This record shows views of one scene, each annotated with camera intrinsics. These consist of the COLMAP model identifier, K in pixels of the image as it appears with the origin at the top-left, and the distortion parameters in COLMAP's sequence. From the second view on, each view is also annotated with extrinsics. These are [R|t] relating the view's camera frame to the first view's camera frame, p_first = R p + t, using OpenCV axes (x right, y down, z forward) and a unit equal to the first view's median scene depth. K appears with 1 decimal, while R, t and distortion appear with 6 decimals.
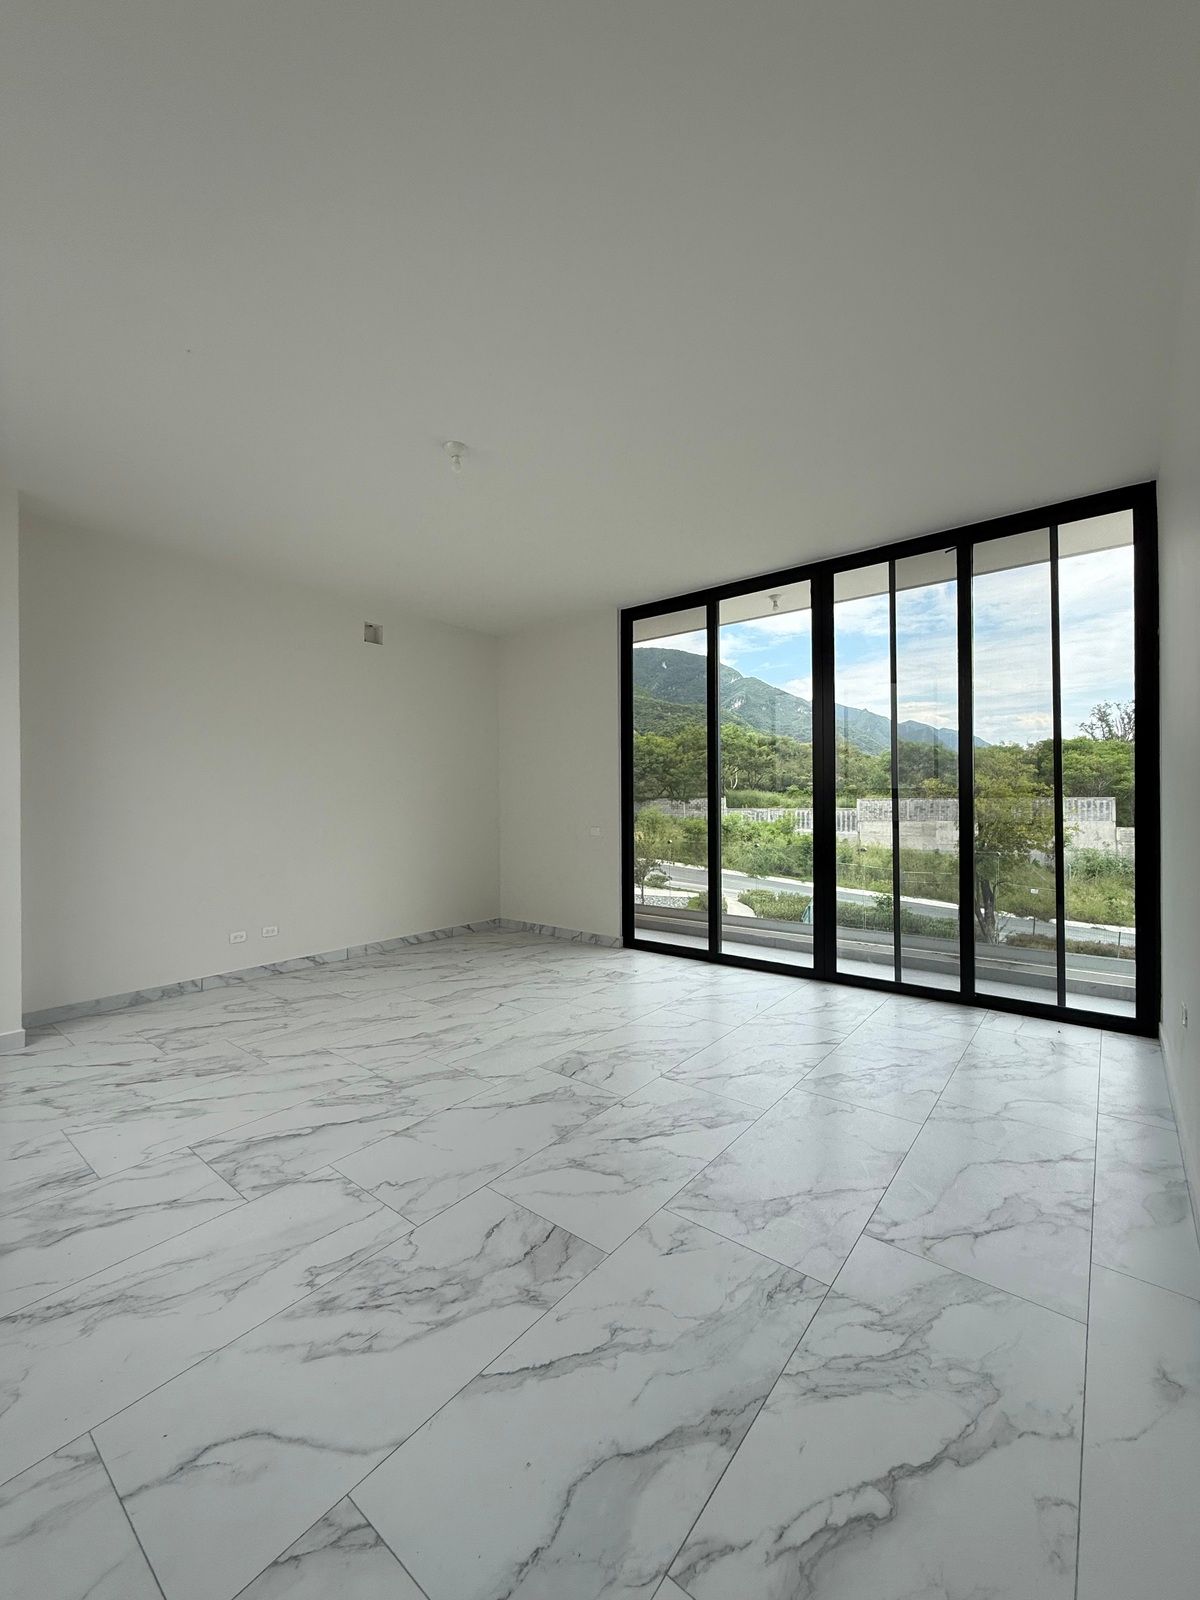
lens RADIAL K [[639.3, 0, 599.3], [0, 639.3, 798.3], [0, 0, 1]] dist [-0.001432, 0.000979]
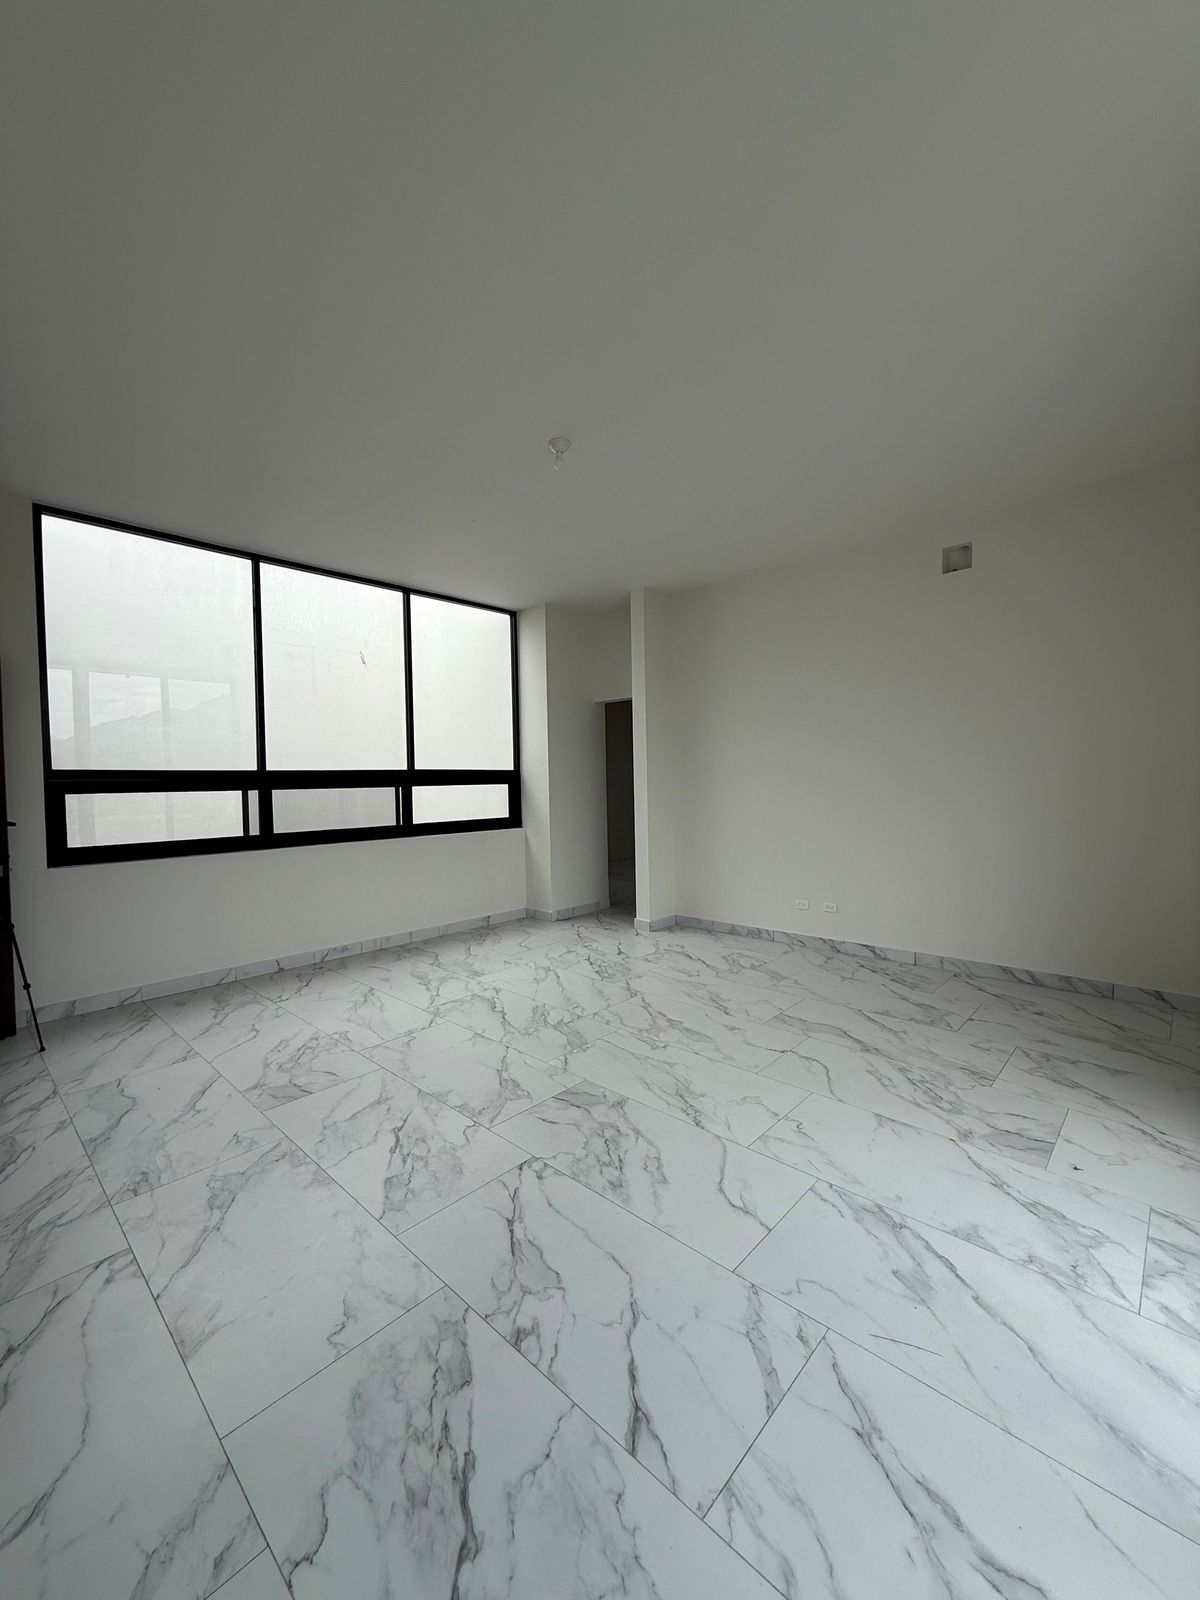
lens RADIAL K [[639.3, 0, 599.3], [0, 639.3, 798.3], [0, 0, 1]] dist [-0.001432, 0.000979]
pose [[-0.078091, 0.035816, -0.996303, 0.654649], [0.021452, 0.999183, 0.034238, -0.008855], [0.996715, -0.018699, -0.078795, 0.908245]]
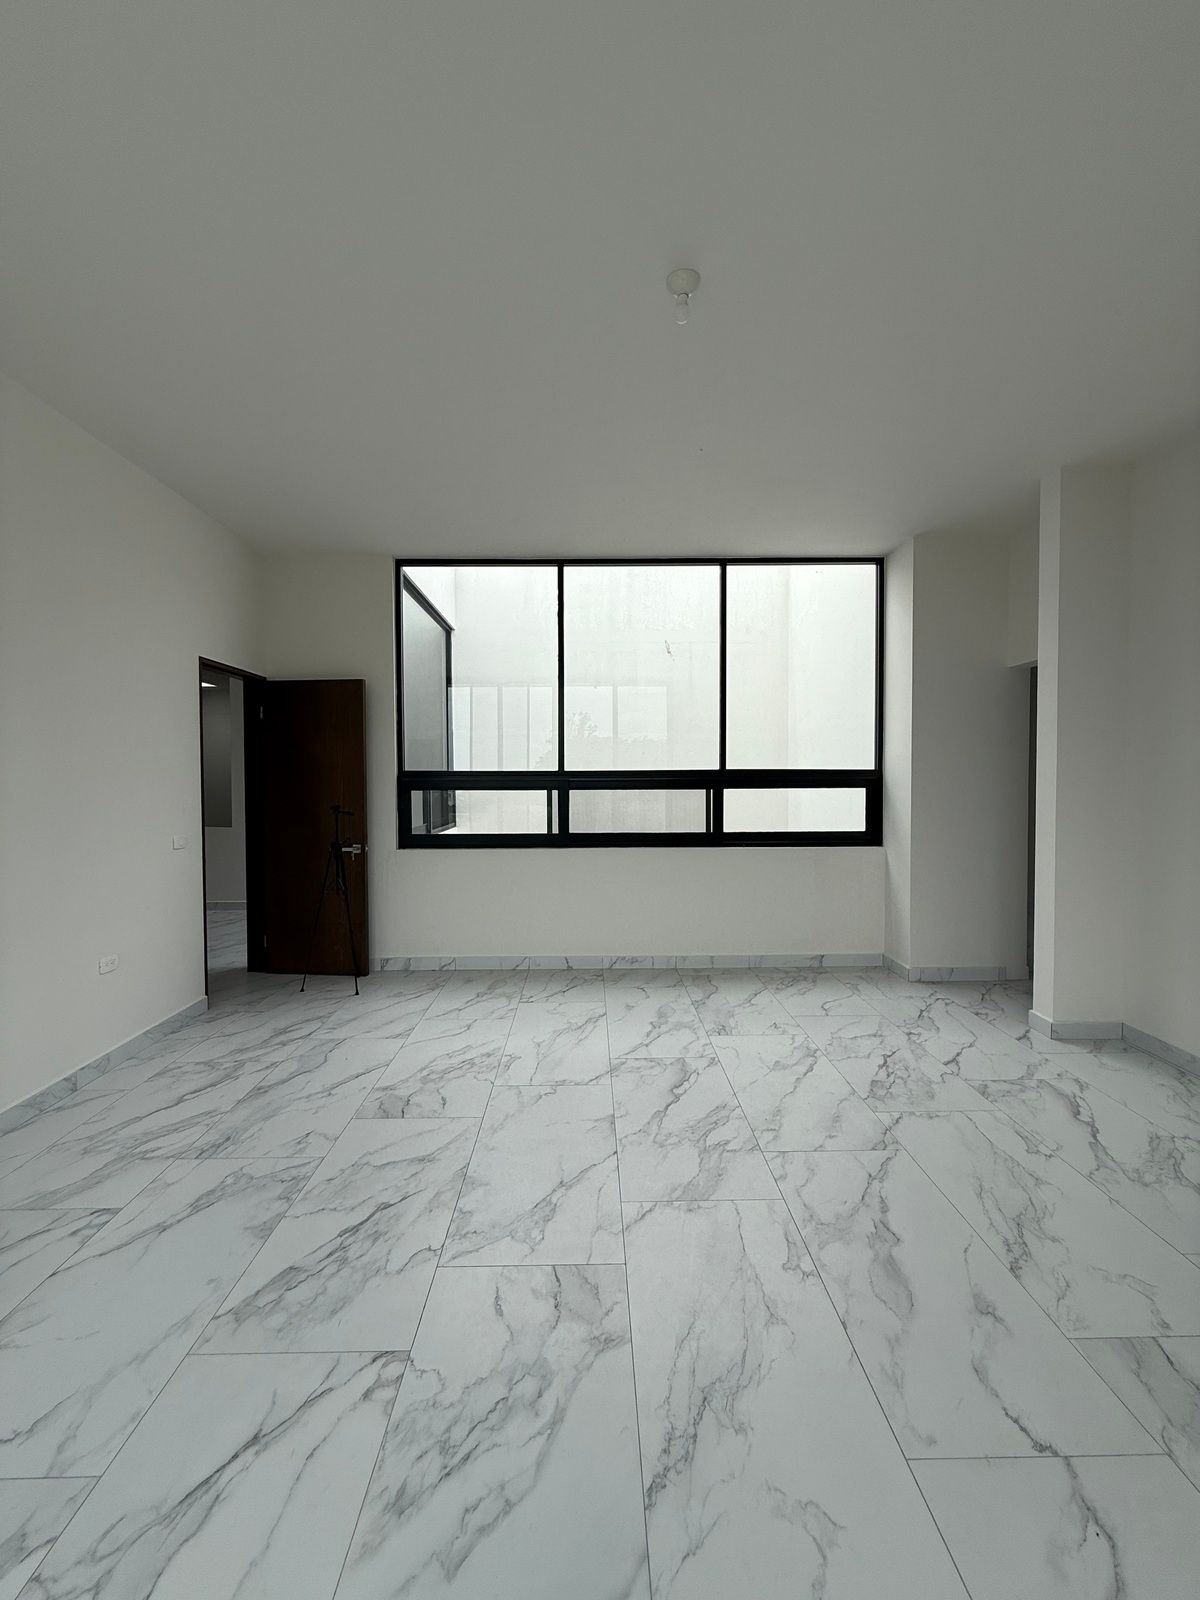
lens RADIAL K [[638.9, 0, 598.8], [0, 638.9, 798.1], [0, 0, 1]] dist [-0.001545, 0.000601]
pose [[-0.769202, 0.028271, -0.638380, 0.232851], [0.010537, 0.999446, 0.031564, -0.019537], [0.638919, 0.017552, -0.769074, 1.178222]]
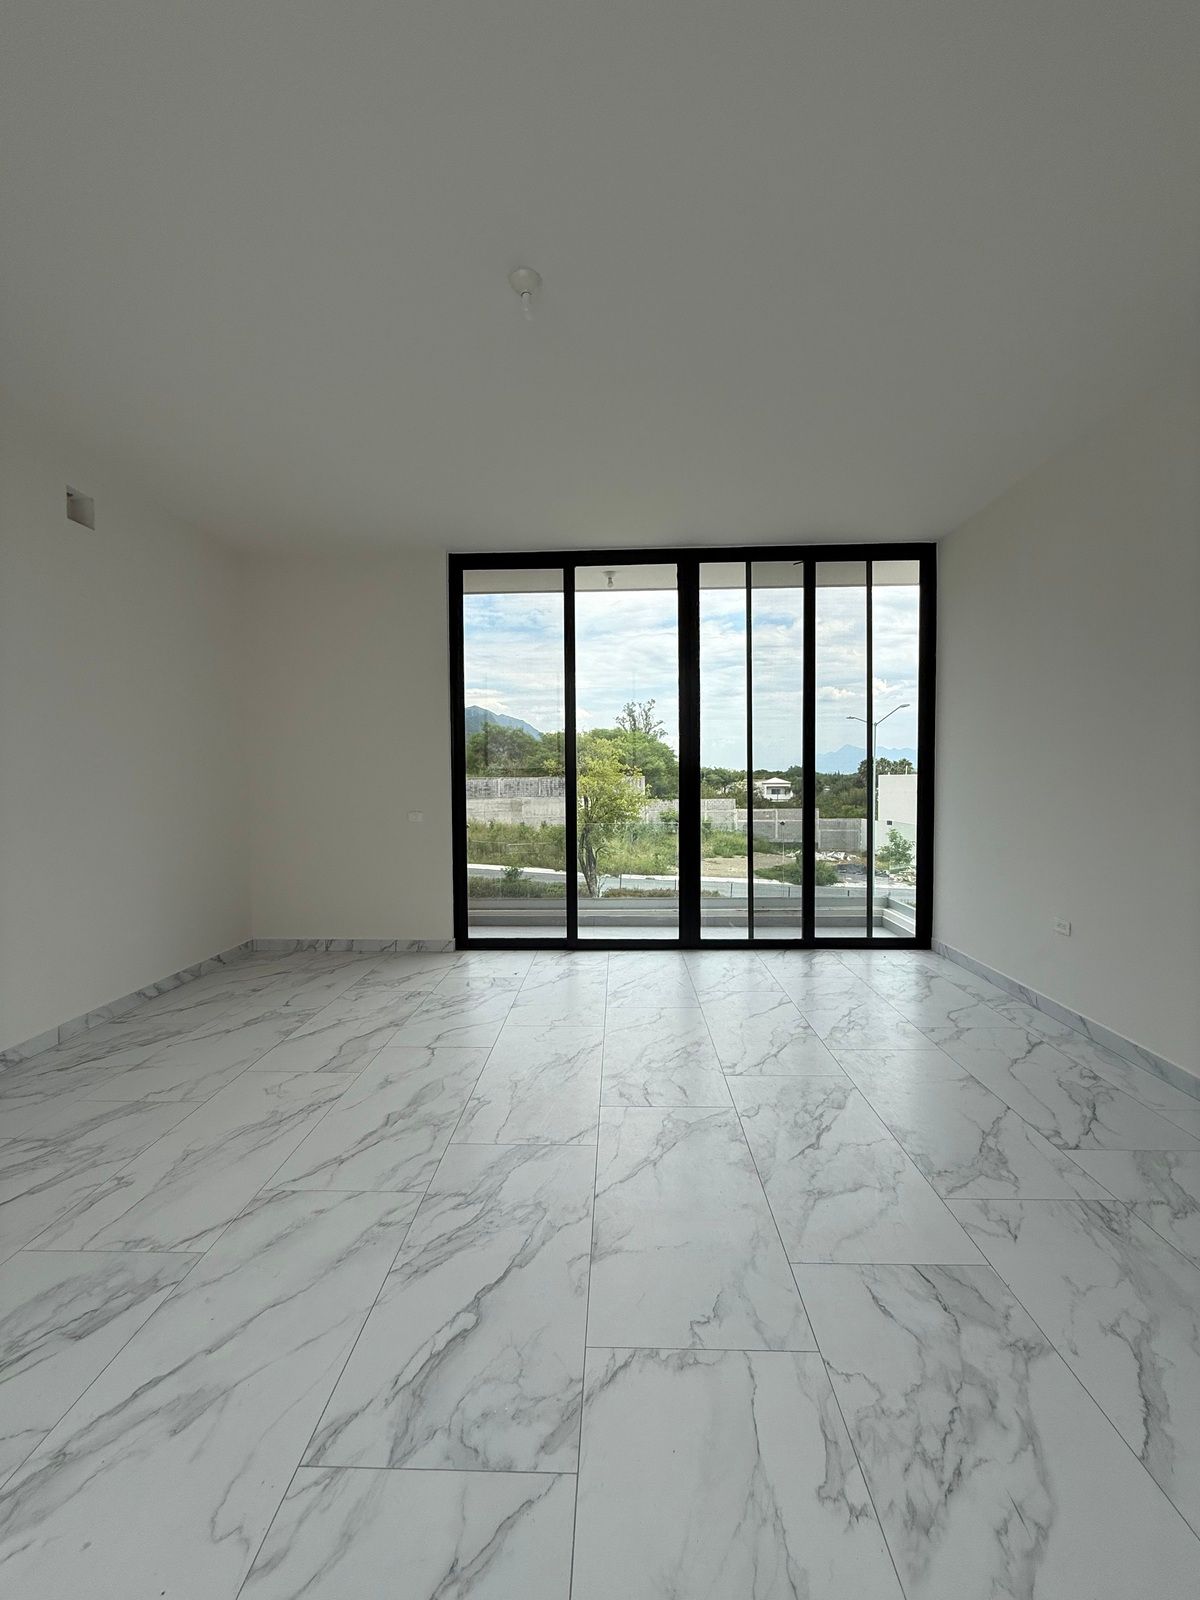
lens RADIAL K [[639.3, 0, 599.3], [0, 639.3, 798.3], [0, 0, 1]] dist [-0.001432, 0.000979]
pose [[0.799049, -0.021541, 0.600880, -0.478044], [0.001954, 0.999446, 0.033230, -0.000420], [-0.601263, -0.025378, 0.798648, 0.297500]]
